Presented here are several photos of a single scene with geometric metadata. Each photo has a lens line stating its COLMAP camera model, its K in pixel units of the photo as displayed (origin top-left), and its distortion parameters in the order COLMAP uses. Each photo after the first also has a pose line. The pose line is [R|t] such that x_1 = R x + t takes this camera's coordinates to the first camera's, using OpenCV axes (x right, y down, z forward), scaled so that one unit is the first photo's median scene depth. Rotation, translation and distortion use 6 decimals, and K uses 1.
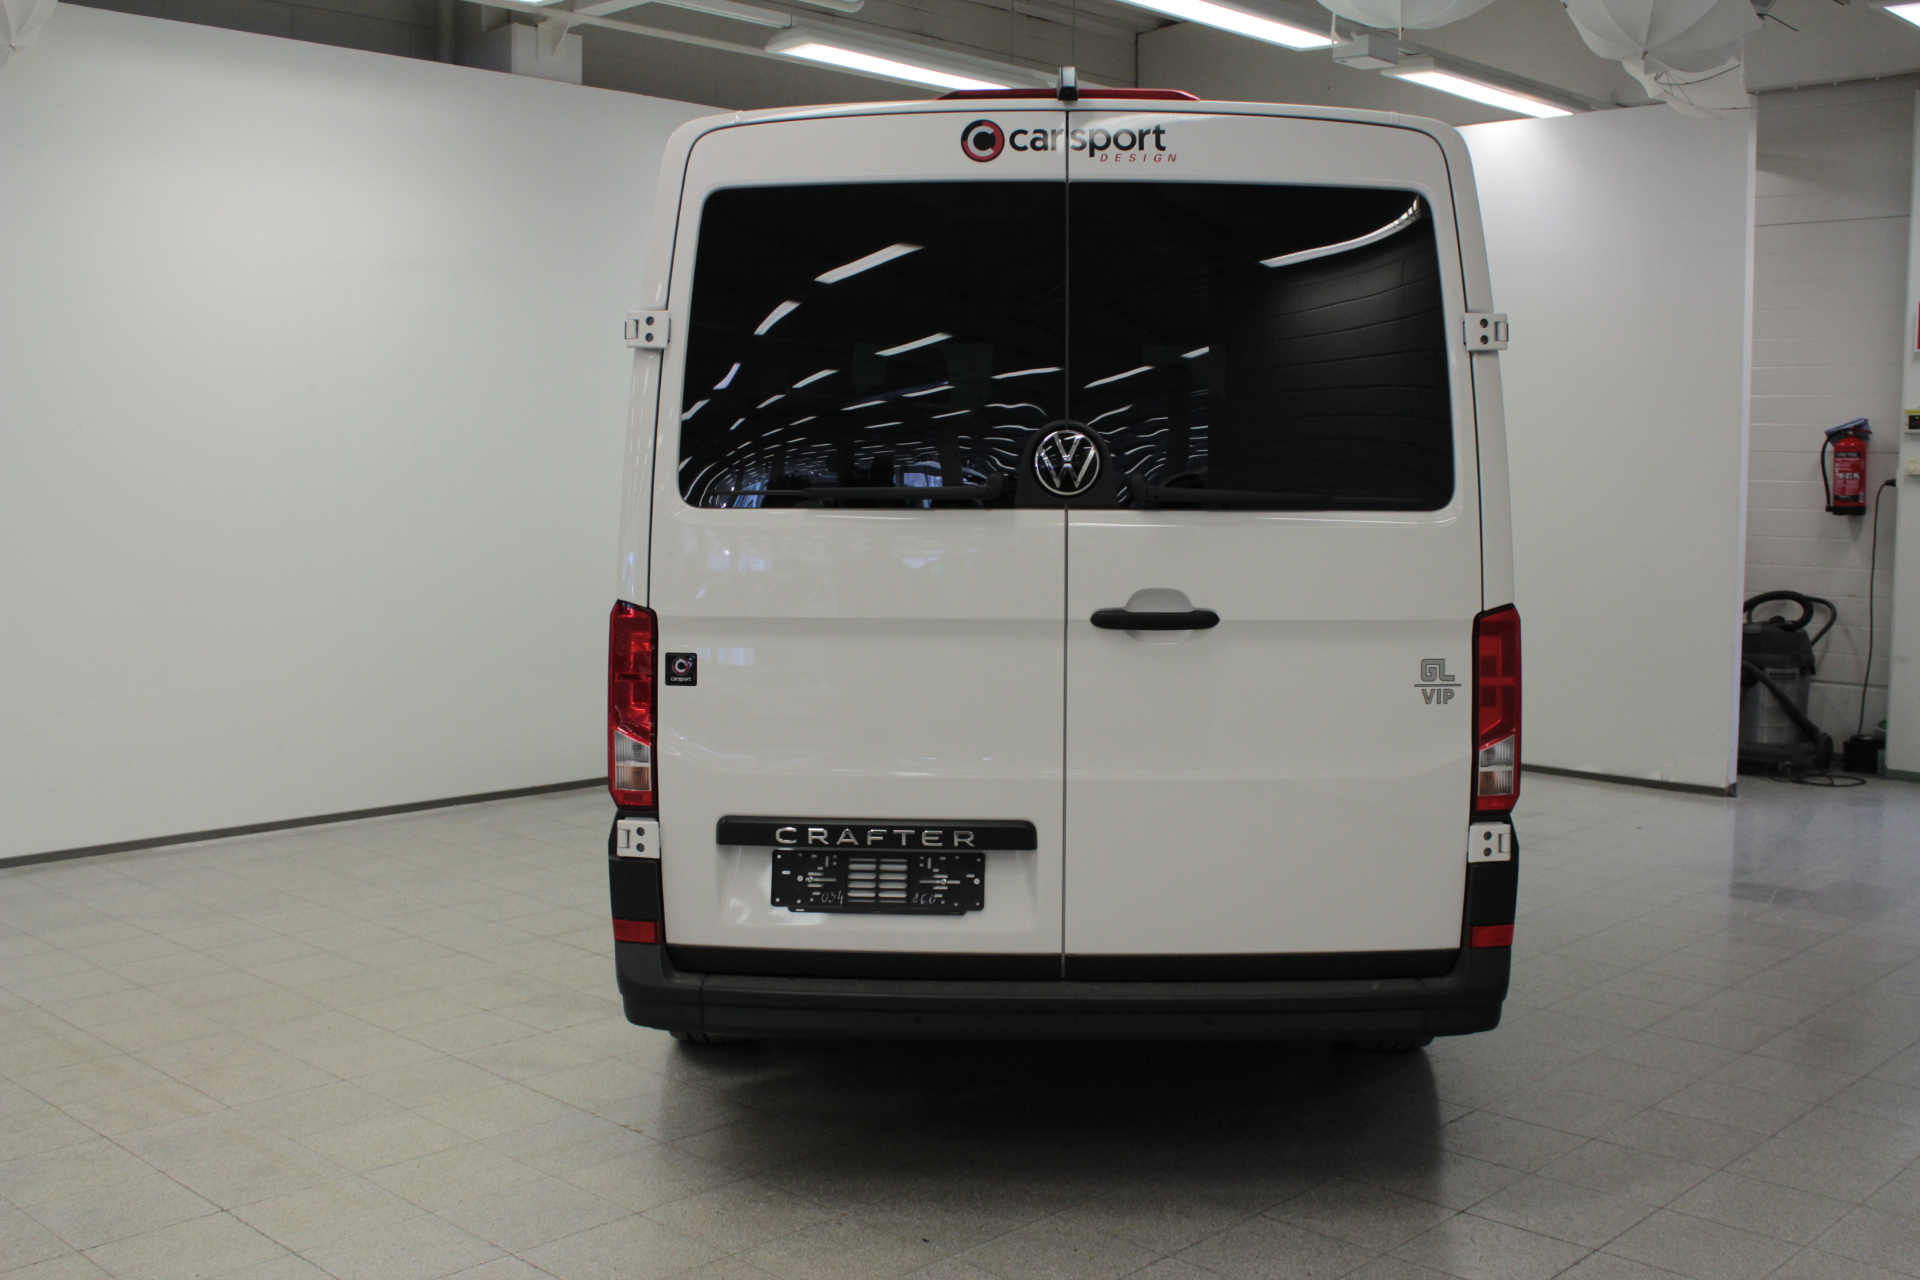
lens RADIAL K [[2053.2, 0, 966.2], [0, 2053.2, 640.0], [0, 0, 1]] dist [-0.076395, 0.000000]
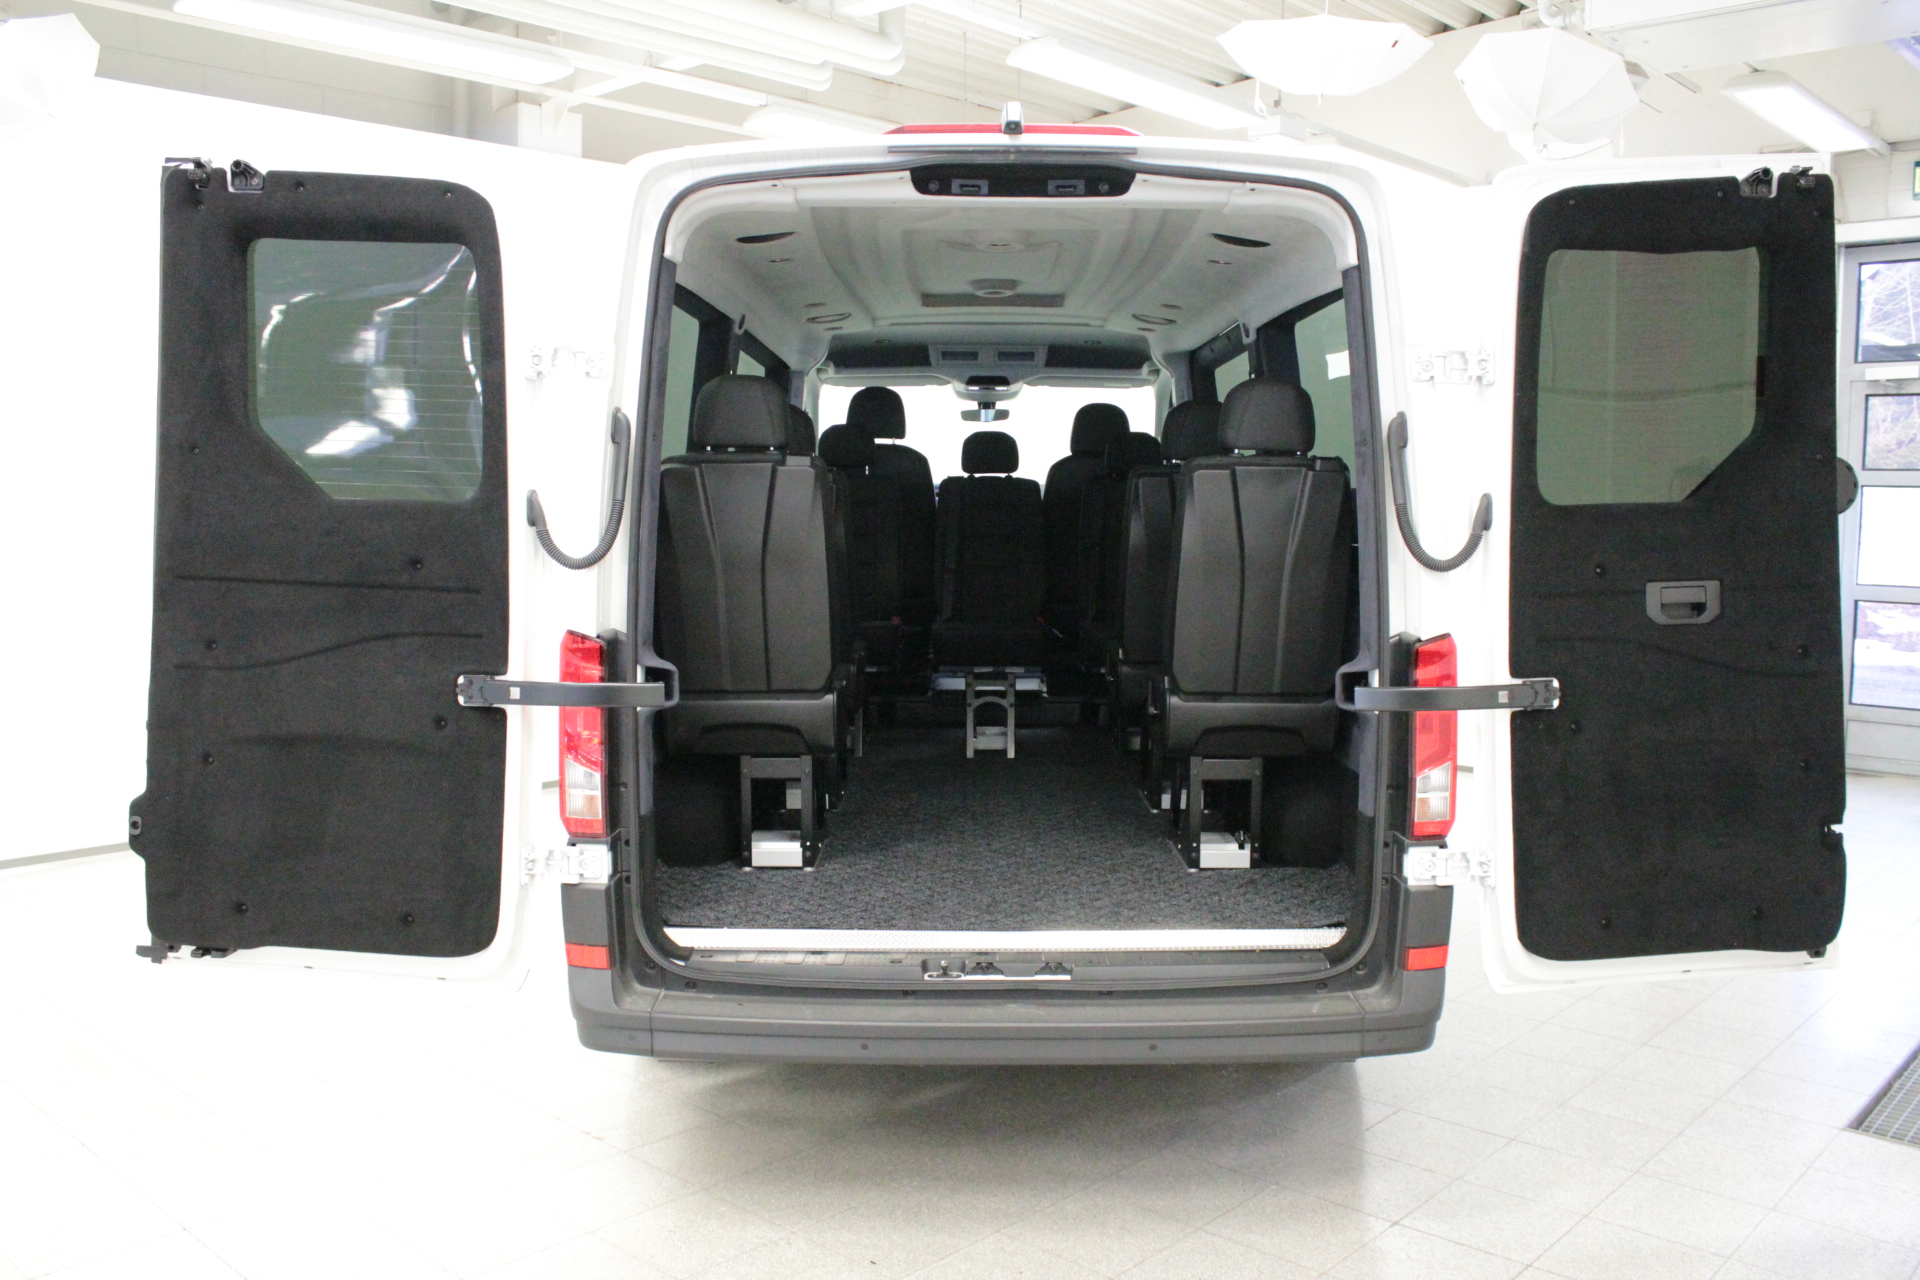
lens RADIAL K [[1606.9, 0, 950.2], [0, 1606.9, 638.0], [0, 0, 1]] dist [-0.086610, 0.002710]
pose [[0.999938, 0.000153, 0.011129, 0.009122], [-0.000198, 0.999992, 0.004019, -0.018376], [-0.011128, -0.004021, 0.999930, 0.203493]]
